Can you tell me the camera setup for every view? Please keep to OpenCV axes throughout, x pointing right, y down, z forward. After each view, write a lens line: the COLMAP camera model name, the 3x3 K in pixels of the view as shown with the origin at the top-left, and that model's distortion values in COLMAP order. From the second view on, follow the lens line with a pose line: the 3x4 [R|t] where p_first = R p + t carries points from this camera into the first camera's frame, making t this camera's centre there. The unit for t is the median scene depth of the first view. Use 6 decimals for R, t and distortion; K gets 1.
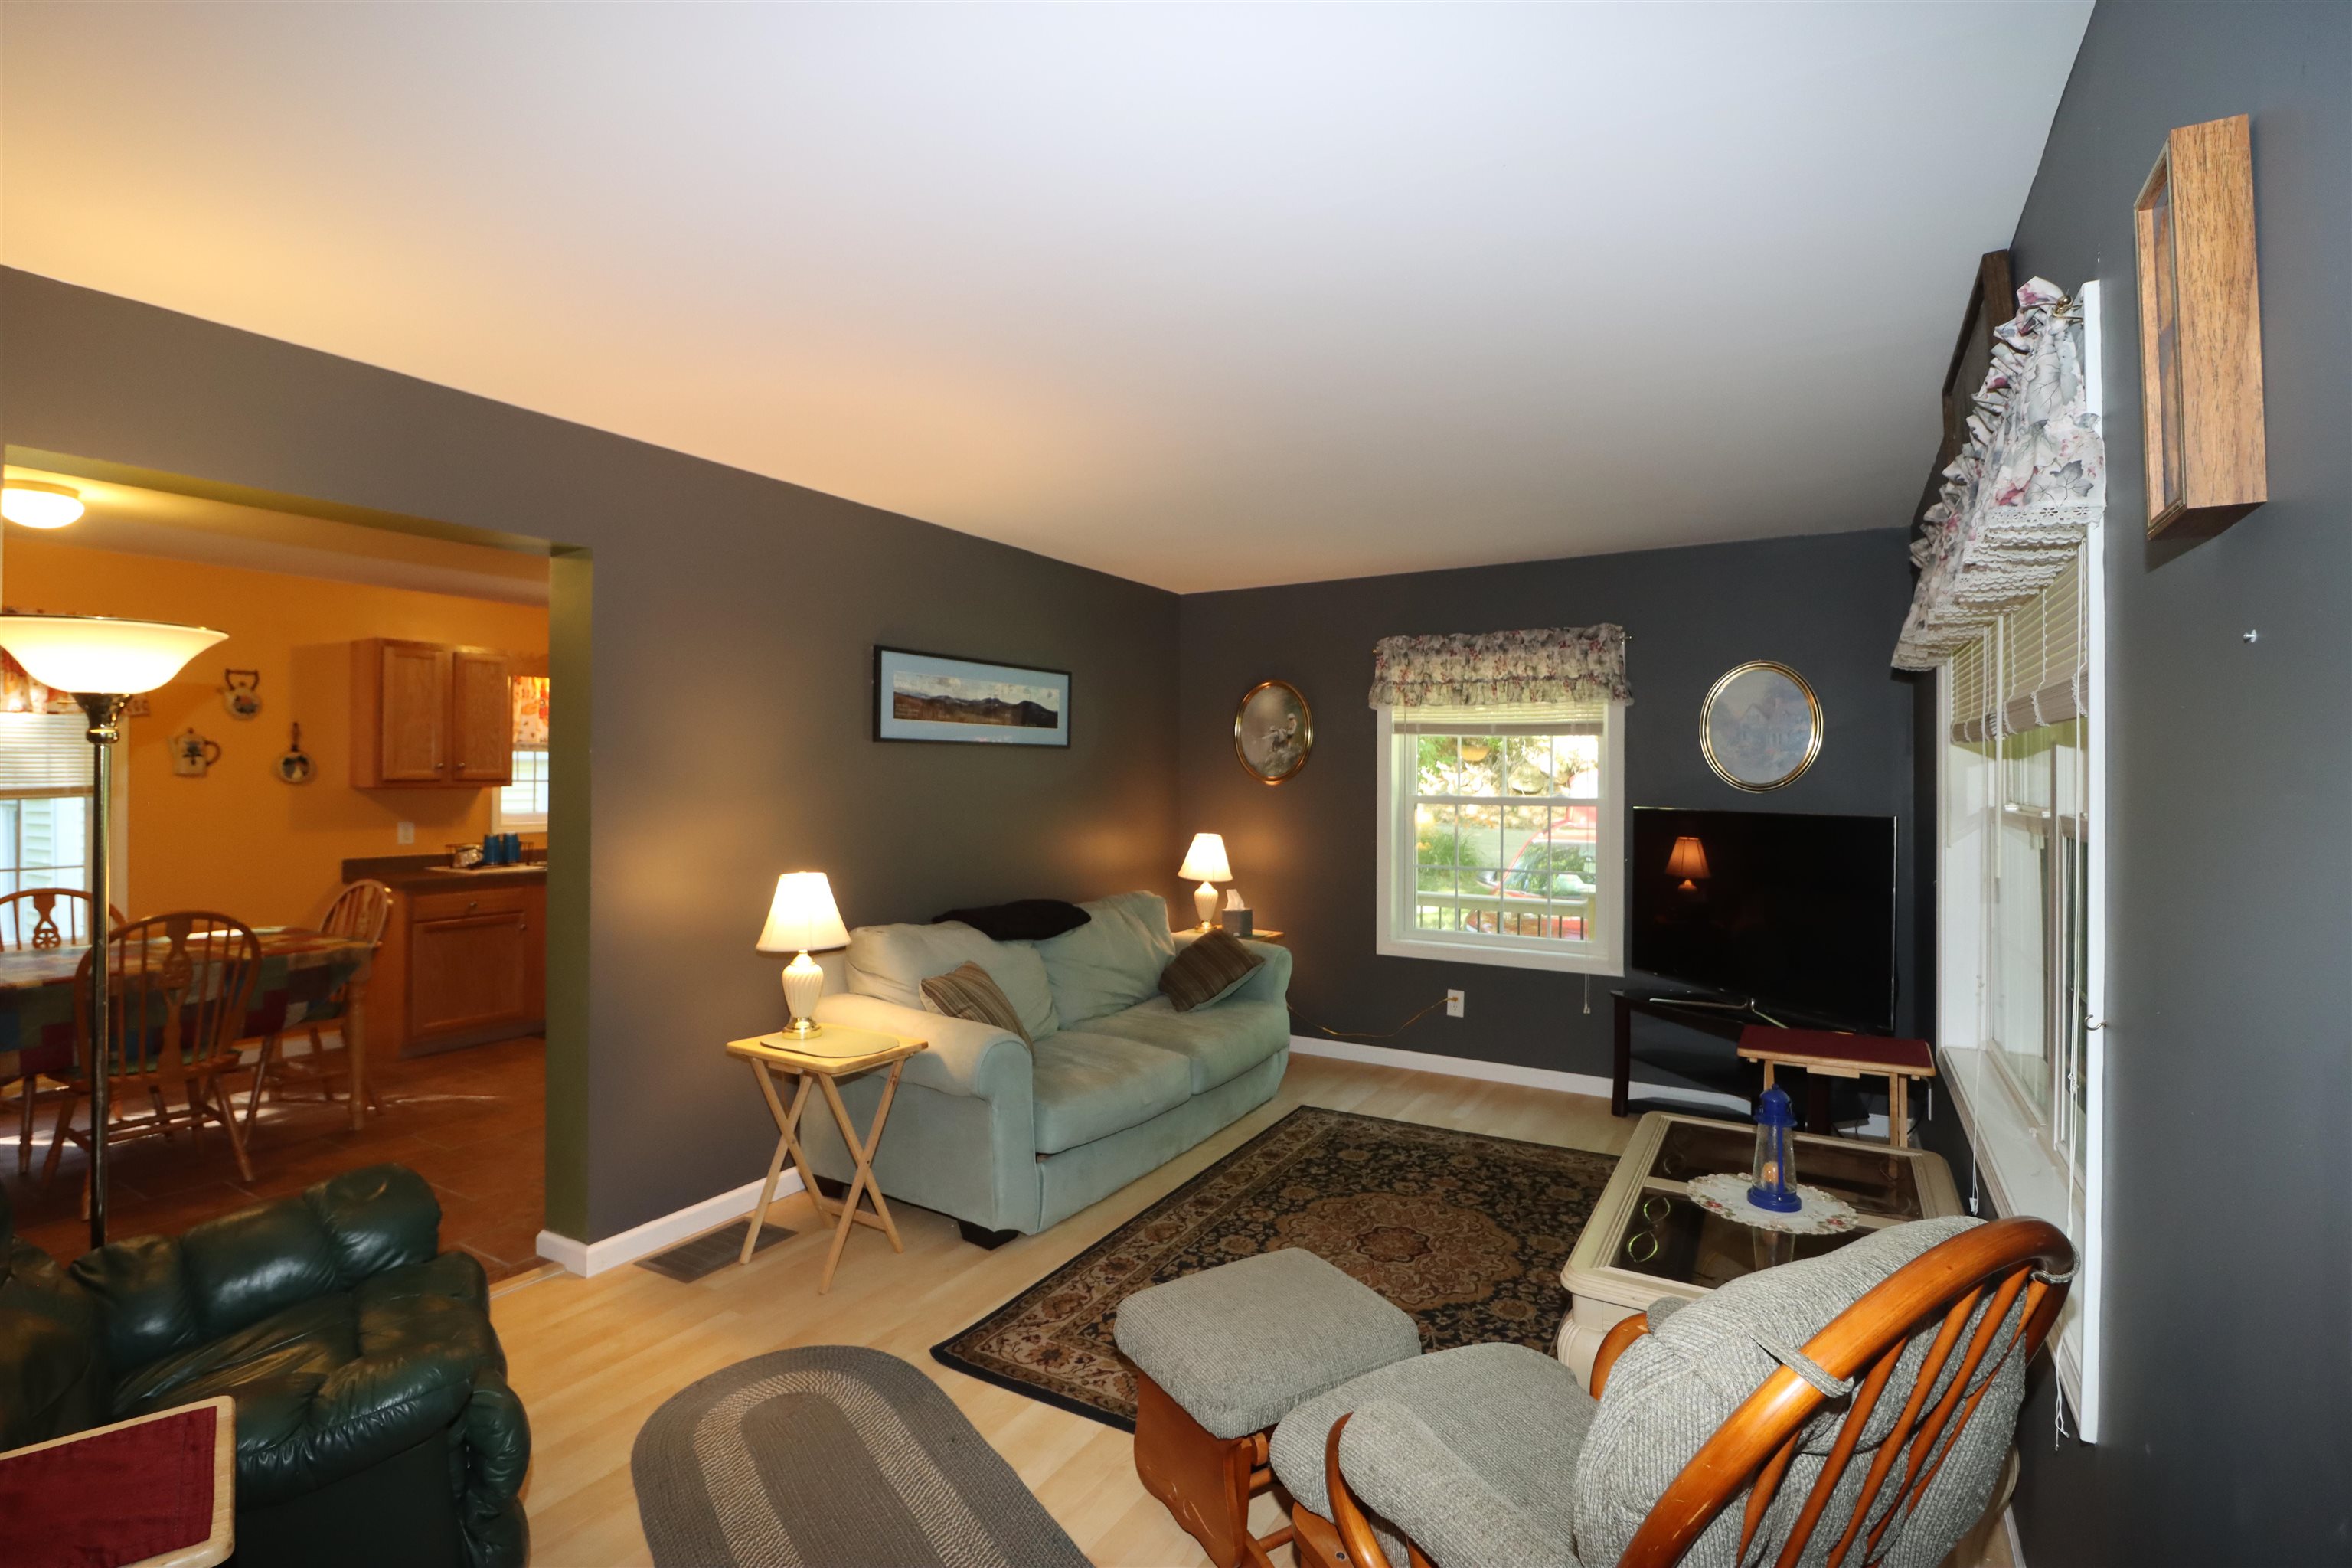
lens RADIAL K [[1076.4, 0, 1176.9], [0, 1076.4, 768.3], [0, 0, 1]] dist [-0.016261, -0.000288]
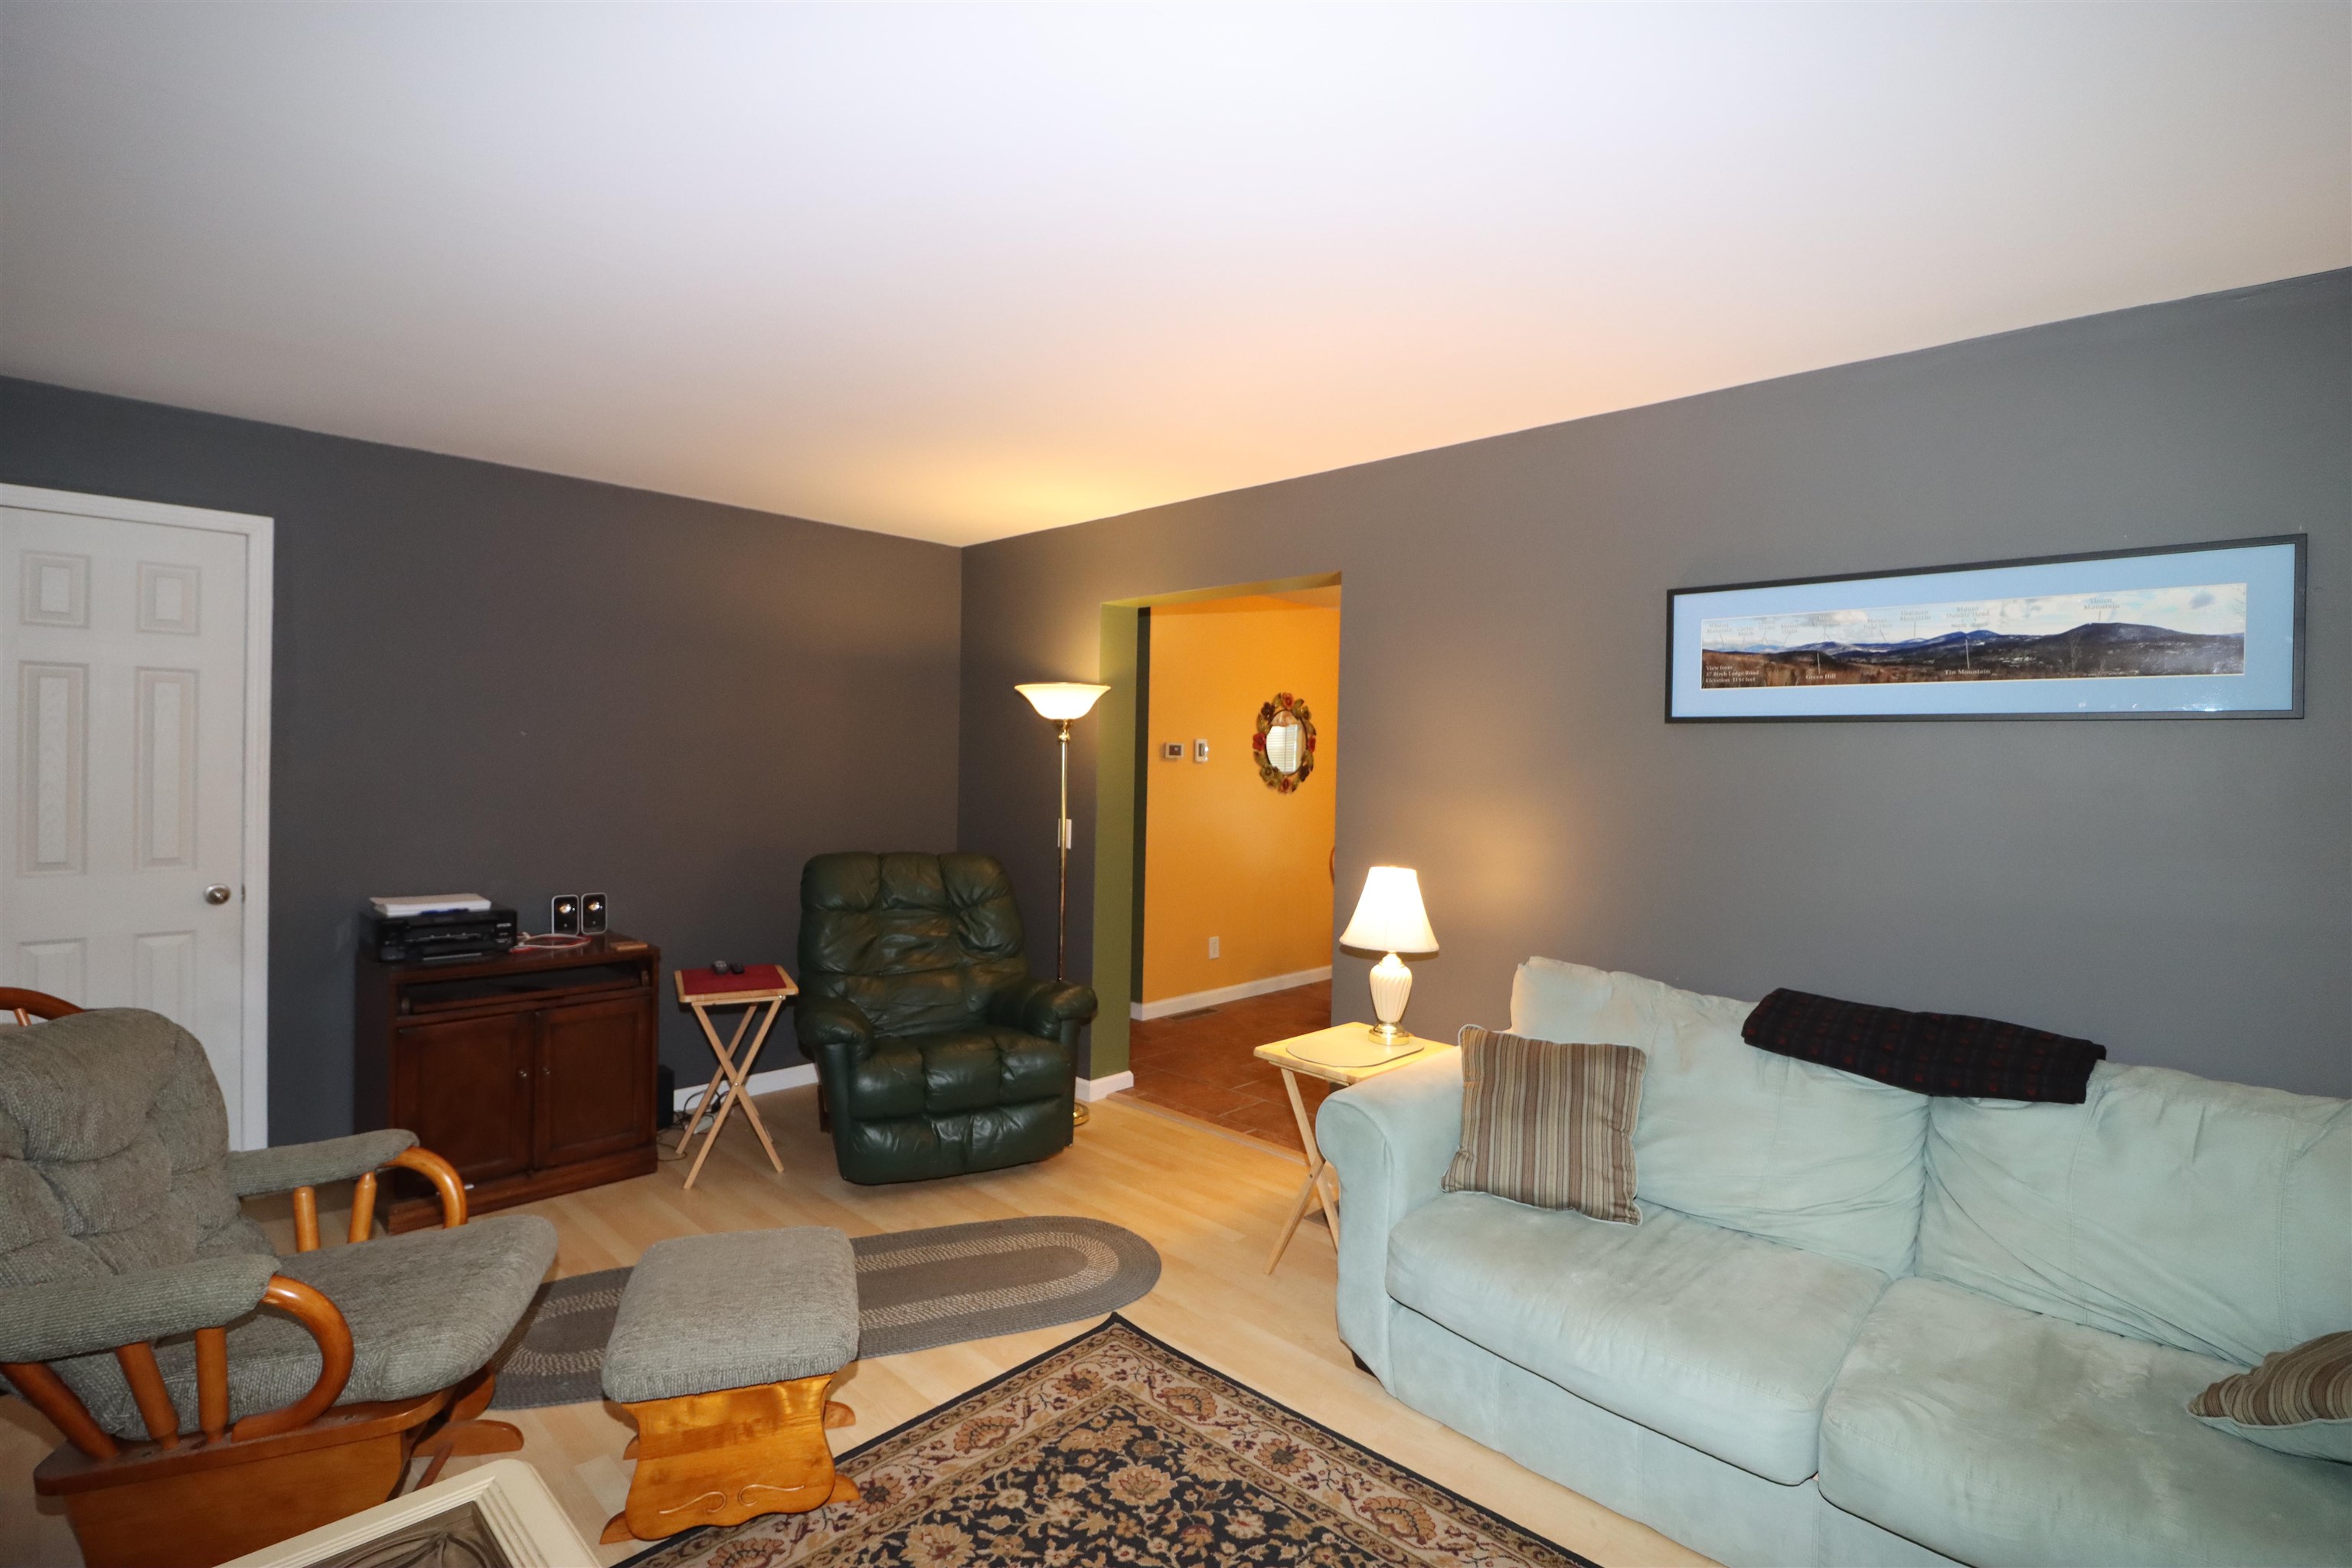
lens RADIAL K [[1099.5, 0, 1178.0], [0, 1099.5, 771.9], [0, 0, 1]] dist [-0.046822, -0.000310]
pose [[-0.237521, 0.008564, -0.971345, 0.512407], [-0.010406, 0.999881, 0.011360, 0.003307], [0.971327, 0.012806, -0.237403, 0.862520]]
